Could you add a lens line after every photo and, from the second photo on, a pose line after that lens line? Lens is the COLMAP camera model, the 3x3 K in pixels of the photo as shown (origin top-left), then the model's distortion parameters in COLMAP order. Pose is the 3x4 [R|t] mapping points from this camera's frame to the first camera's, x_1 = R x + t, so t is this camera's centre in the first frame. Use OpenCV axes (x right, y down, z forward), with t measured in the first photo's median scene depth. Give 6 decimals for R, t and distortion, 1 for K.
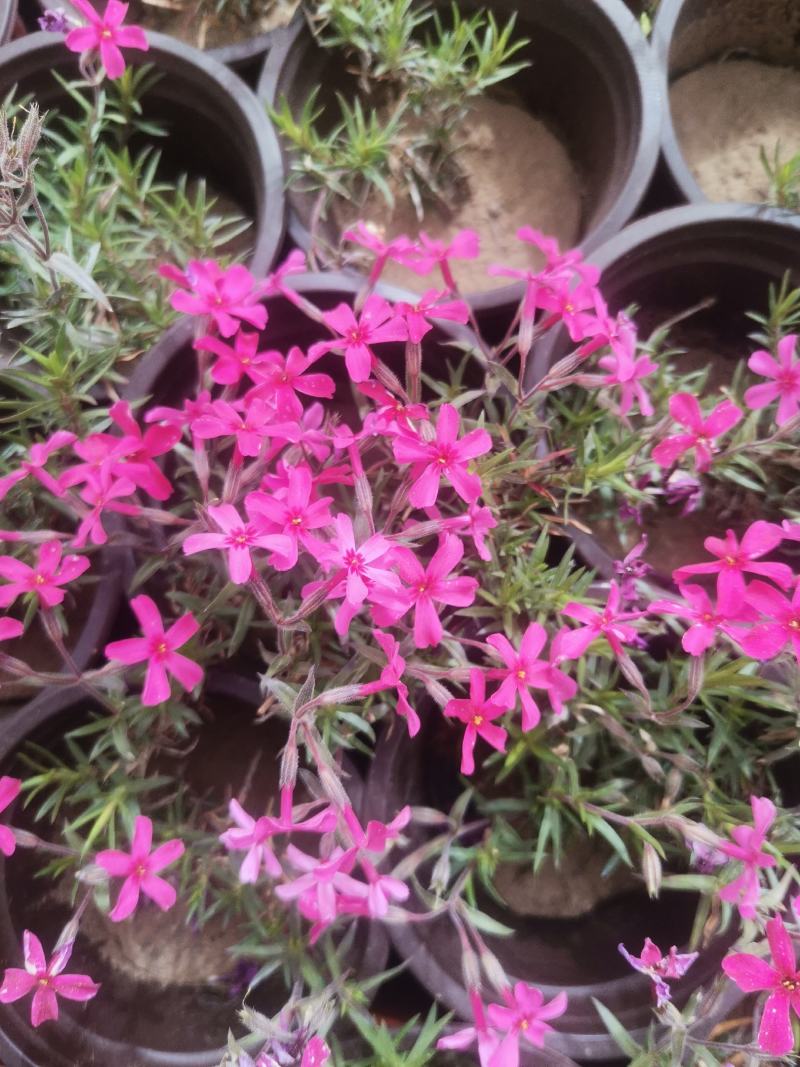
lens RADIAL K [[821.8, 0, 400.0], [0, 821.8, 533.5], [0, 0, 1]] dist [0.003729, -0.076021]
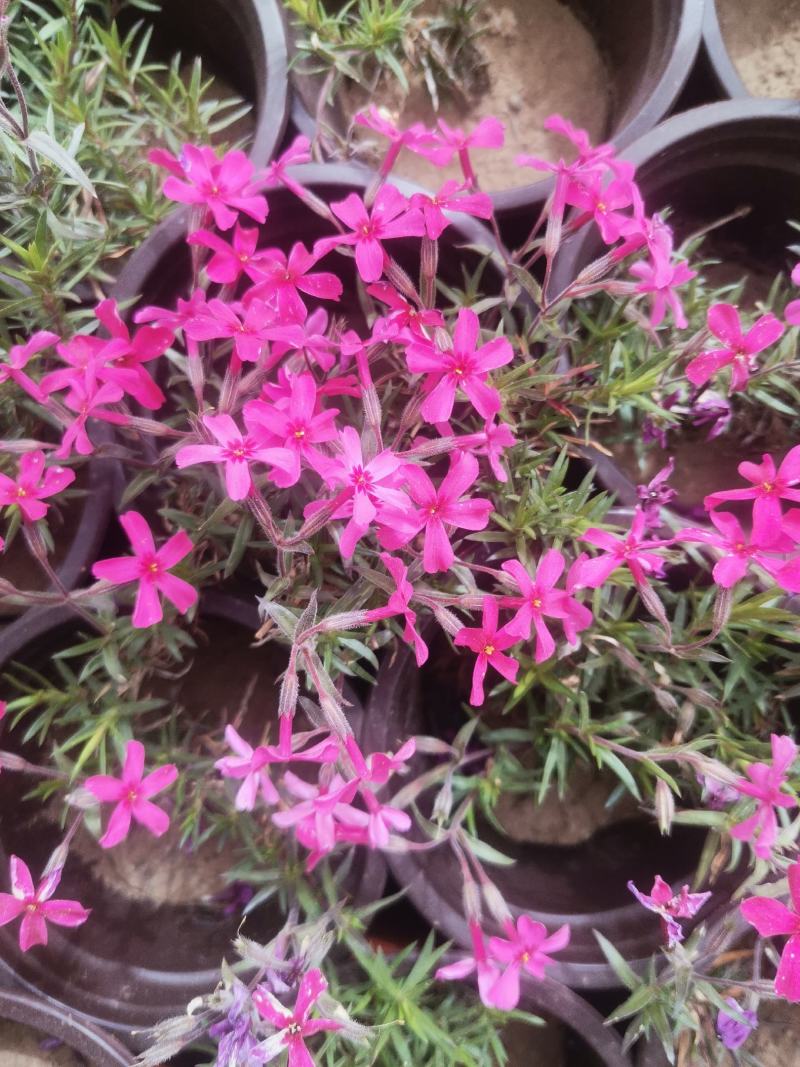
lens RADIAL K [[779.7, 0, 400.0], [0, 779.7, 533.5], [0, 0, 1]] dist [0.009550, -0.070327]
pose [[0.999595, 0.021021, 0.019198, -0.025232], [-0.022662, 0.995710, 0.089716, 0.013659], [-0.017230, -0.090114, 0.995782, 0.107218]]
